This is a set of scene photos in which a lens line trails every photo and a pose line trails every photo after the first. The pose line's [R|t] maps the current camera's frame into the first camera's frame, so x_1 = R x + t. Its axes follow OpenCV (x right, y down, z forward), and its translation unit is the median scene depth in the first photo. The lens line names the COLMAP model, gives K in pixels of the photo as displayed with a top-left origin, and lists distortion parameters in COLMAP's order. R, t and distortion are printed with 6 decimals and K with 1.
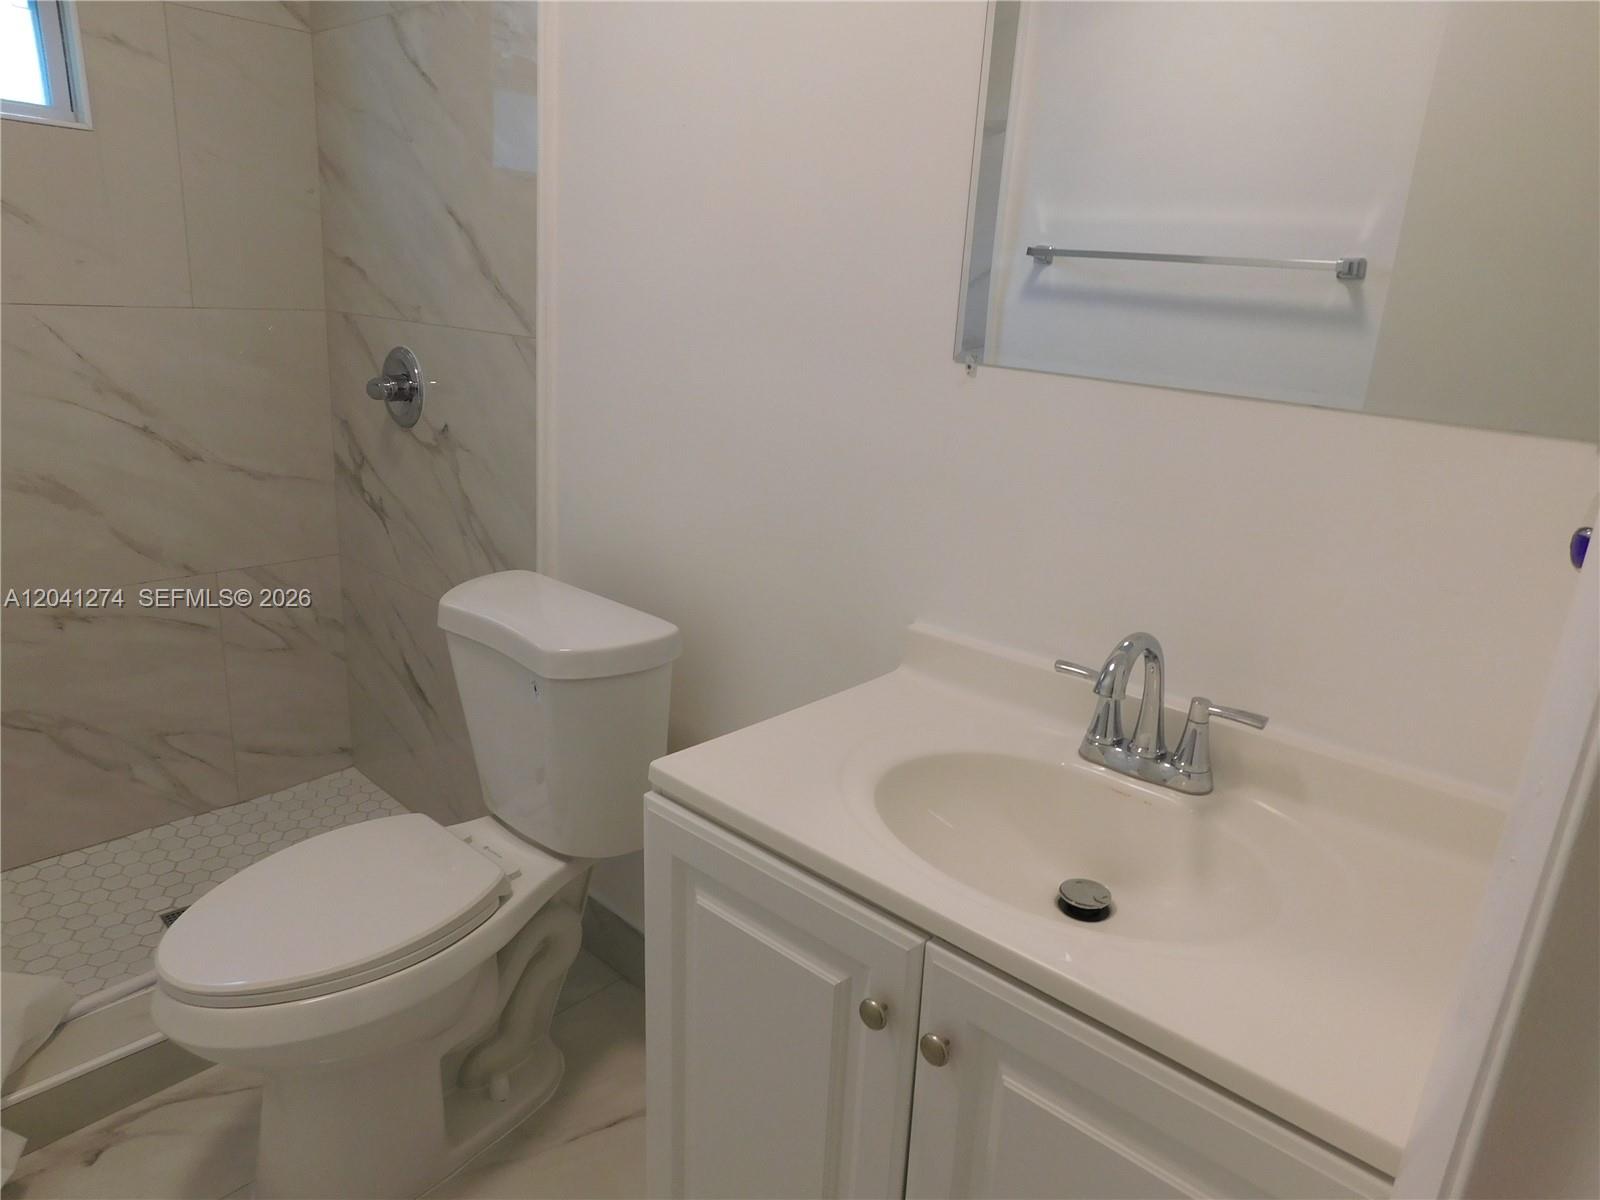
lens RADIAL K [[1049.0, 0, 796.6], [0, 1049.0, 602.1], [0, 0, 1]] dist [-0.067997, 0.050396]
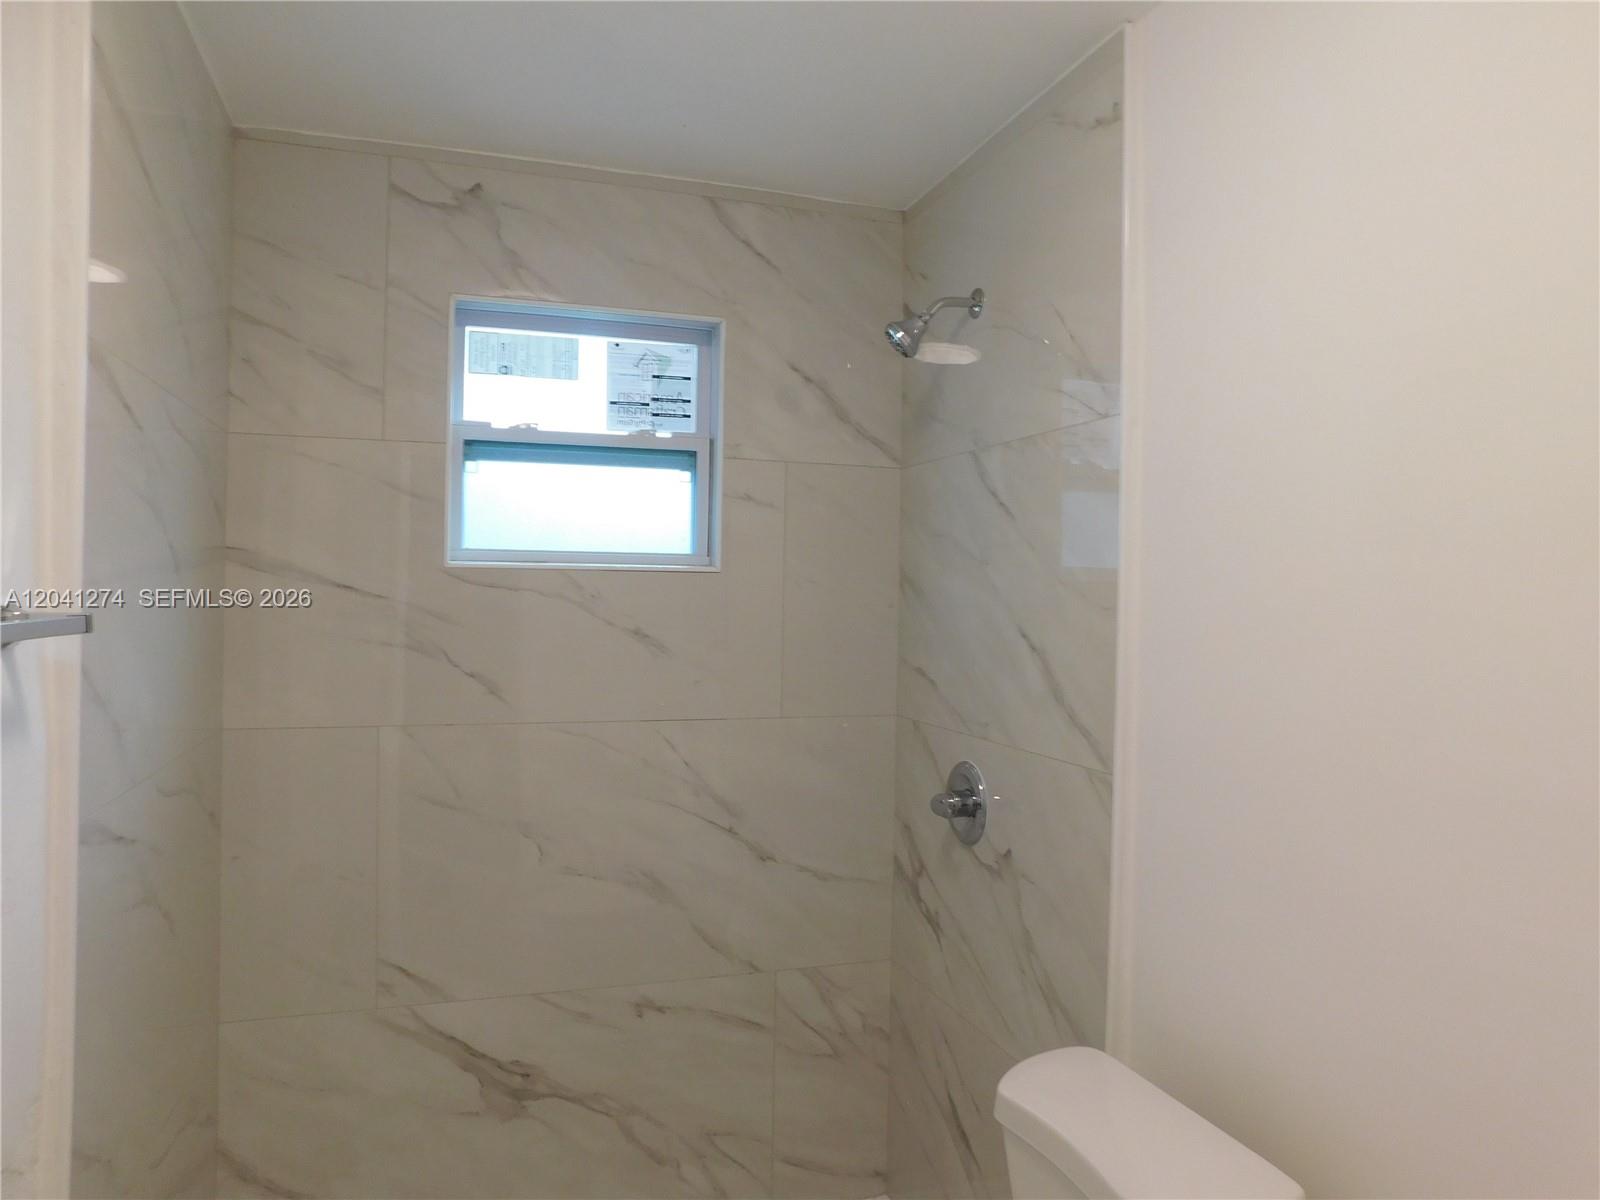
lens RADIAL K [[1049.0, 0, 804.1], [0, 1049.0, 602.9], [0, 0, 1]] dist [-0.067997, 0.050396]
pose [[0.879441, -0.045316, -0.473846, -0.042561], [-0.099584, 0.955914, -0.276244, -0.101380], [0.465474, 0.290128, 0.836158, 0.061096]]
